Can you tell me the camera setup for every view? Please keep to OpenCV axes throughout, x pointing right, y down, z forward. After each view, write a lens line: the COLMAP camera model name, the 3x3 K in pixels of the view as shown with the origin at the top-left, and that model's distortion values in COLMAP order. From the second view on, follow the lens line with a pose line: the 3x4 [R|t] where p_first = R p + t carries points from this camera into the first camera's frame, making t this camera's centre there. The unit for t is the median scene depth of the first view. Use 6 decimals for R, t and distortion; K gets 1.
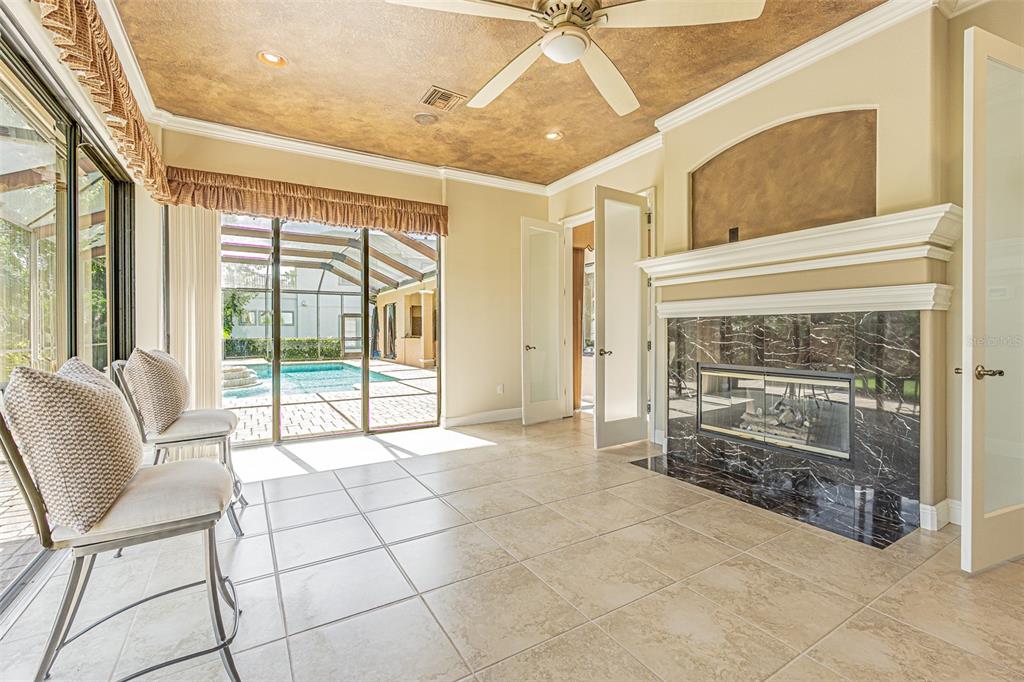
lens RADIAL K [[438.6, 0, 494.3], [0, 438.6, 332.4], [0, 0, 1]] dist [-0.001111, -0.000298]
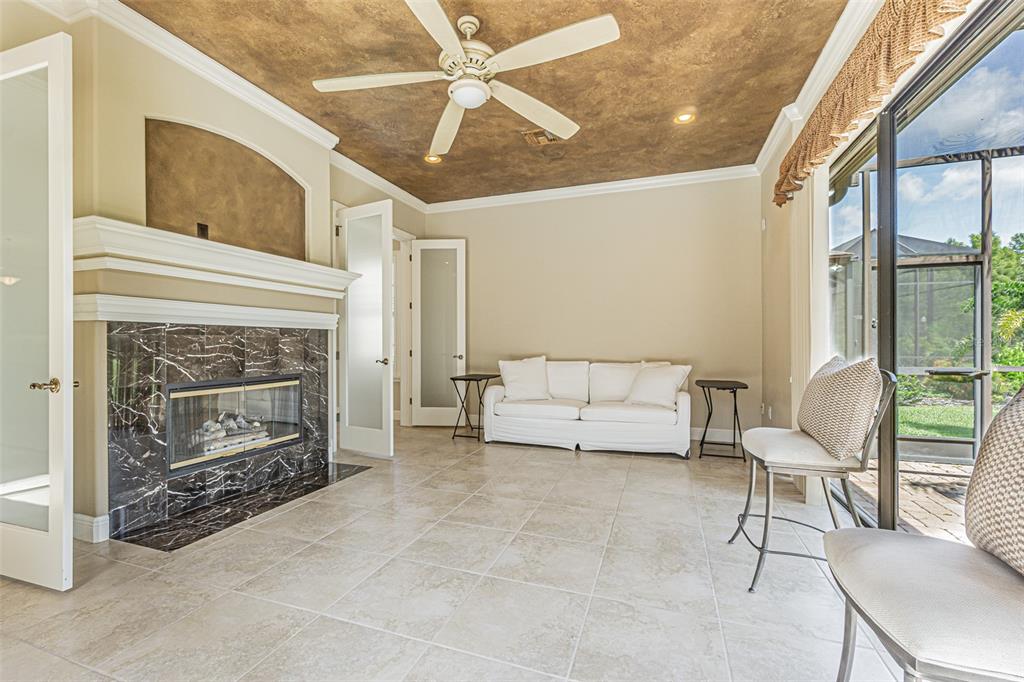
lens RADIAL K [[458.0, 0, 512.0], [0, 458.0, 341.0], [0, 0, 1]] dist [-0.000554, -0.000073]
pose [[-0.663557, 0.008444, 0.748078, -0.585022], [0.007417, 0.999961, -0.004708, 0.004157], [-0.748089, 0.002424, -0.663595, 1.235512]]
